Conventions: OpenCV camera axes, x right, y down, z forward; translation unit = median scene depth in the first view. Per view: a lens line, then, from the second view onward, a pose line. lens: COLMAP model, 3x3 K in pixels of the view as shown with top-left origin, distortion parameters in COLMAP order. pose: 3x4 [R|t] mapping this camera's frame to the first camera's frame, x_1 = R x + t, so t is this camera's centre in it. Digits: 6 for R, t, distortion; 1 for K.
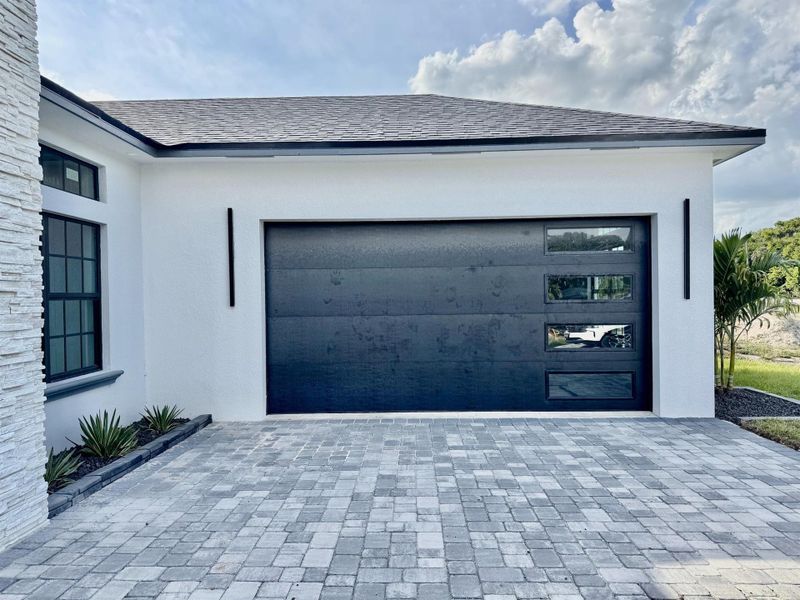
lens RADIAL K [[576.5, 0, 400.6], [0, 576.5, 314.0], [0, 0, 1]] dist [-0.002130, -0.003380]
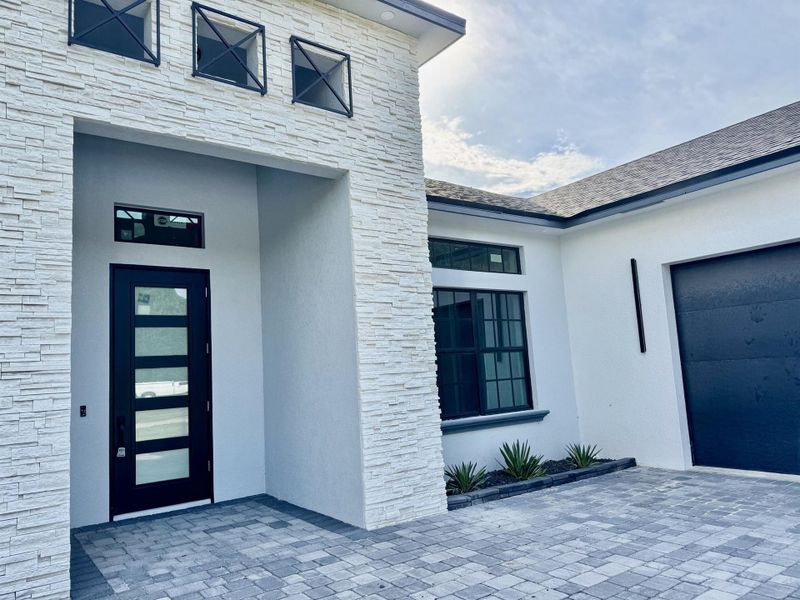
lens RADIAL K [[576.1, 0, 400.0], [0, 576.1, 300.0], [0, 0, 1]] dist [0.057327, -0.055527]
pose [[0.612822, -0.117410, -0.781450, 0.444211], [0.023820, 0.991196, -0.130244, 0.031330], [0.789862, 0.061202, 0.610224, 0.018409]]
